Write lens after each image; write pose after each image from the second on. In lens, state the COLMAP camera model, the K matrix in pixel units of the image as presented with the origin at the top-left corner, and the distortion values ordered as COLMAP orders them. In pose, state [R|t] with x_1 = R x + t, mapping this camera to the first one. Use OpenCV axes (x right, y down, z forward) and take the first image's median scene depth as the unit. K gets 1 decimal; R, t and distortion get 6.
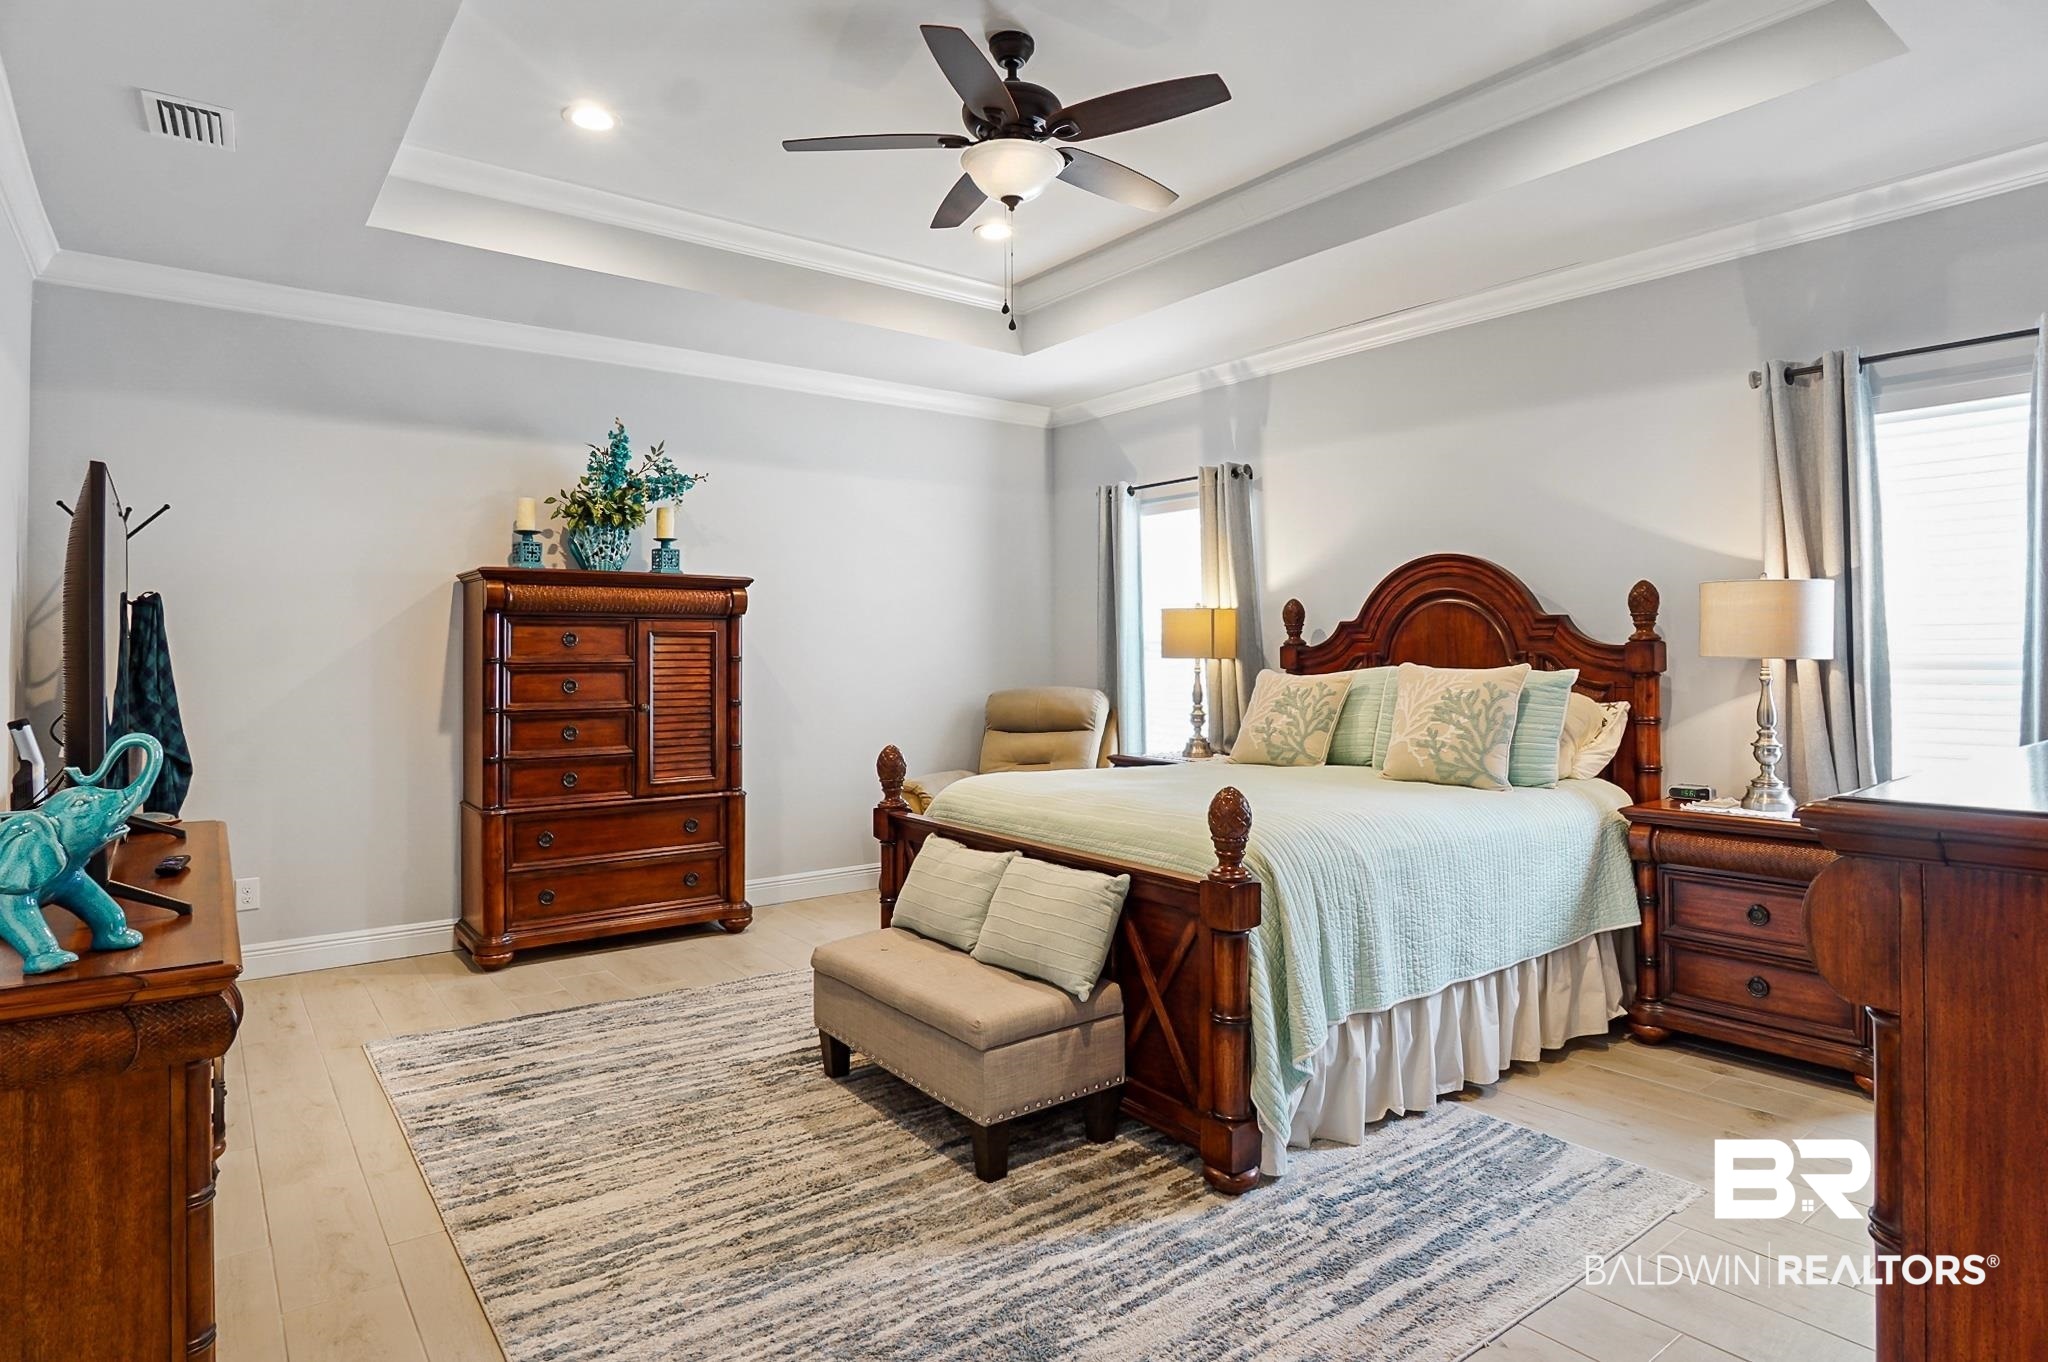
lens RADIAL K [[1123.2, 0, 1008.8], [0, 1123.2, 658.4], [0, 0, 1]] dist [-0.024538, 0.002046]
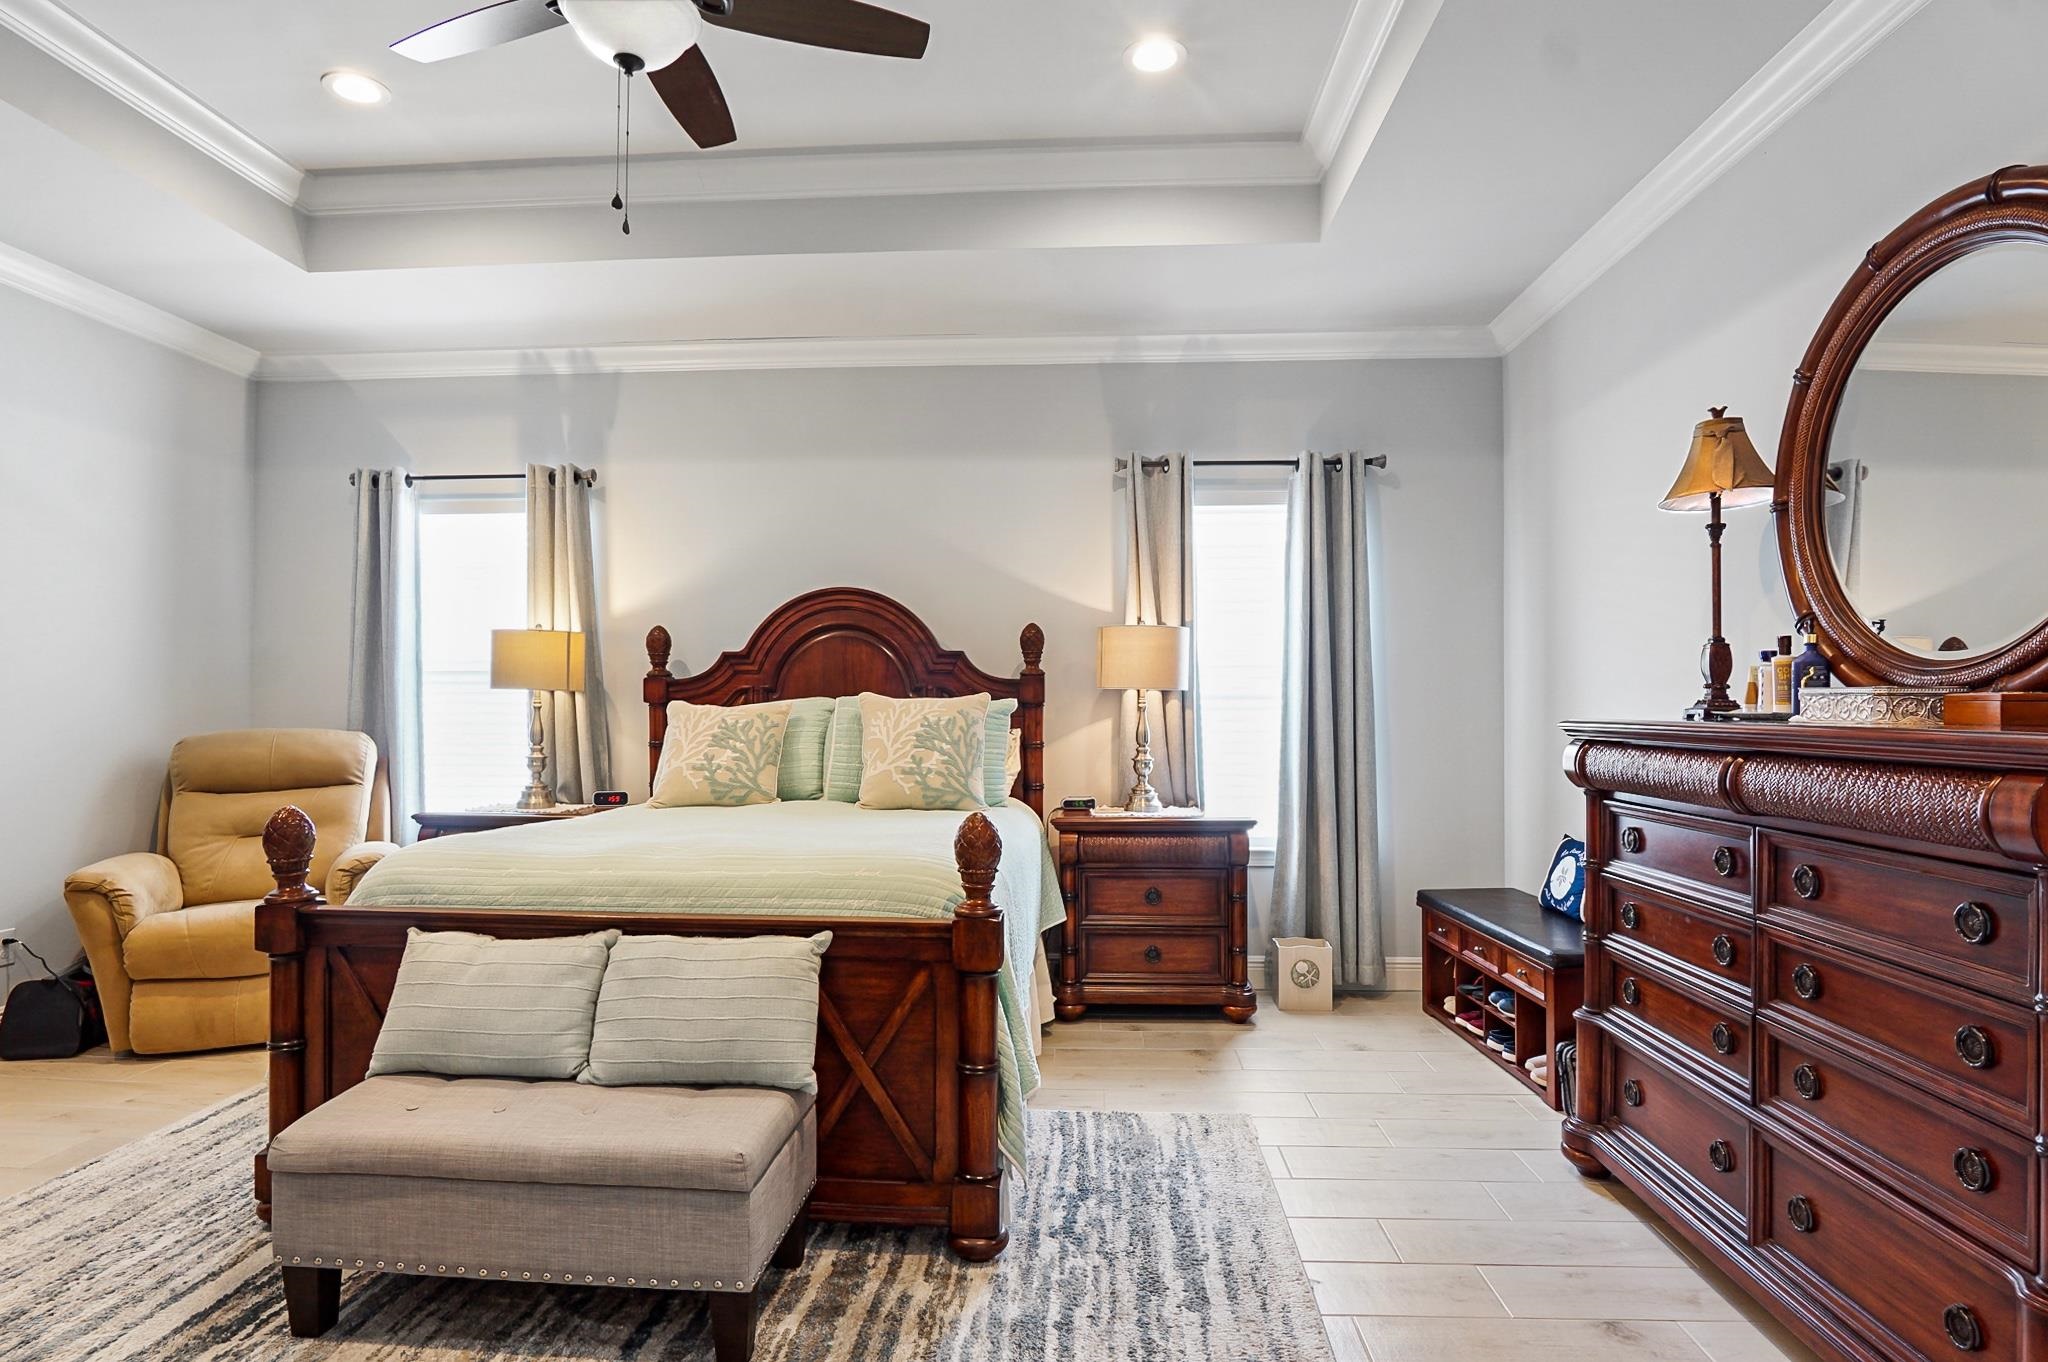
lens RADIAL K [[1114.7, 0, 1017.1], [0, 1114.7, 704.5], [0, 0, 1]] dist [-0.026168, 0.002258]
pose [[0.653077, 0.005591, 0.757271, -0.335862], [-0.000368, 0.999975, -0.007065, 0.024055], [-0.757291, 0.004335, 0.653063, 0.277619]]
